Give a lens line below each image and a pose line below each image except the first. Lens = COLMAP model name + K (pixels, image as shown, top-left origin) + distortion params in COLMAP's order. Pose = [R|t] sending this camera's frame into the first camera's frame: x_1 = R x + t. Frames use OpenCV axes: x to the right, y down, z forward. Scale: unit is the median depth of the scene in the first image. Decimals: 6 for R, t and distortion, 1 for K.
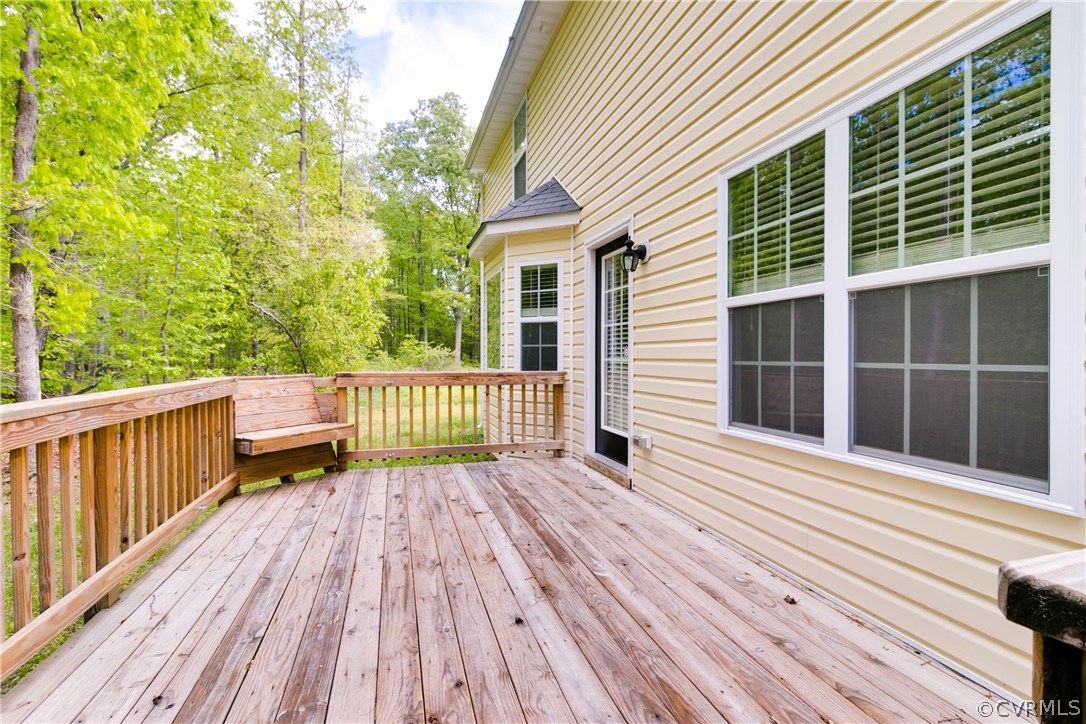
lens RADIAL K [[505.3, 0, 543.0], [0, 505.3, 362.0], [0, 0, 1]] dist [0.000722, 0.000166]
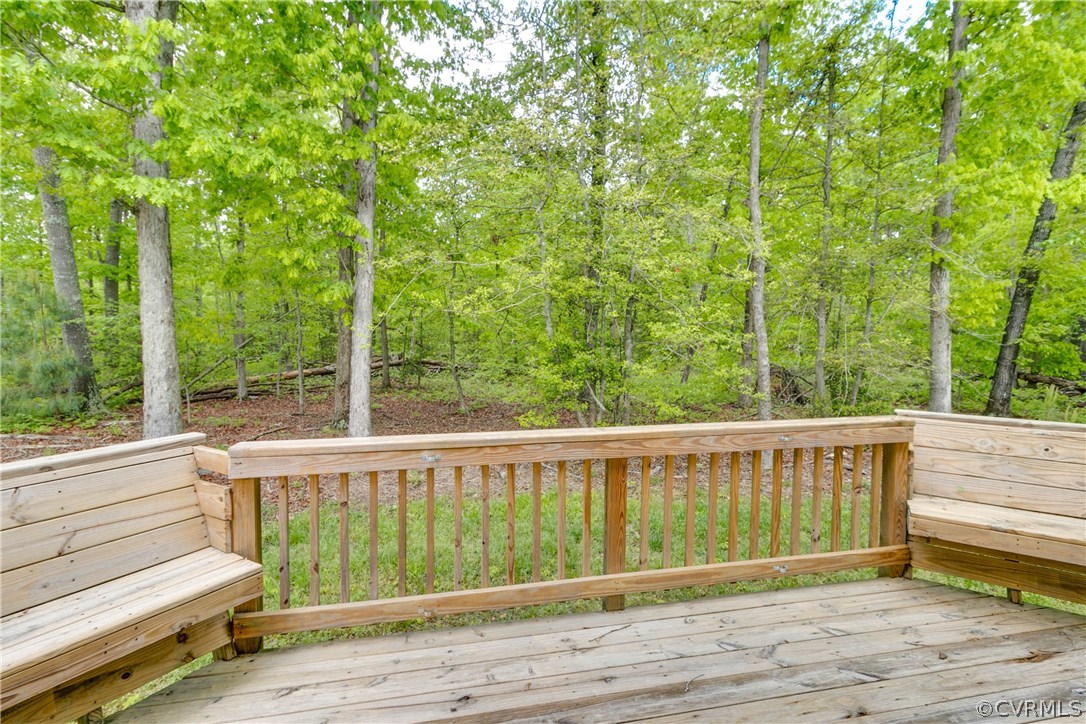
lens RADIAL K [[482.6, 0, 525.0], [0, 482.6, 362.3], [0, 0, 1]] dist [0.001370, 0.000543]
pose [[-0.098583, 0.041301, -0.994271, 0.206064], [-0.009160, 0.999058, 0.042408, -0.113962], [0.995087, 0.013288, -0.098112, 0.743453]]
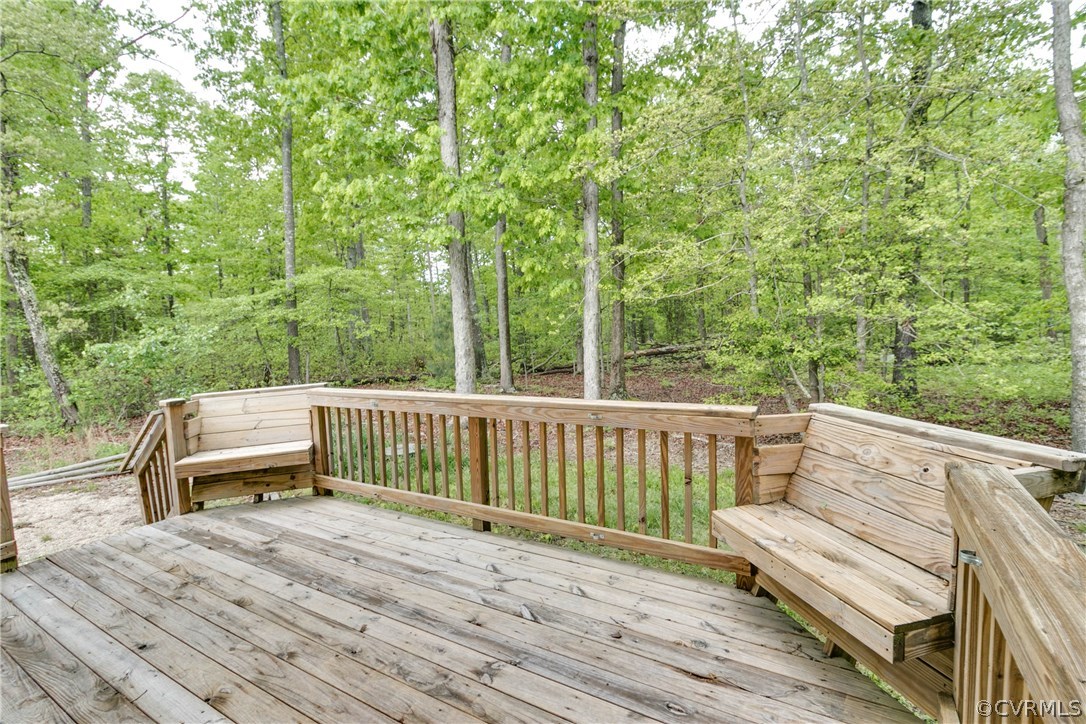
lens RADIAL K [[482.6, 0, 525.0], [0, 482.6, 362.3], [0, 0, 1]] dist [0.001370, 0.000543]
pose [[-0.739359, 0.094070, -0.666708, -0.015844], [0.040845, 0.994635, 0.095044, -0.140388], [0.672072, 0.043040, -0.739234, 1.793509]]
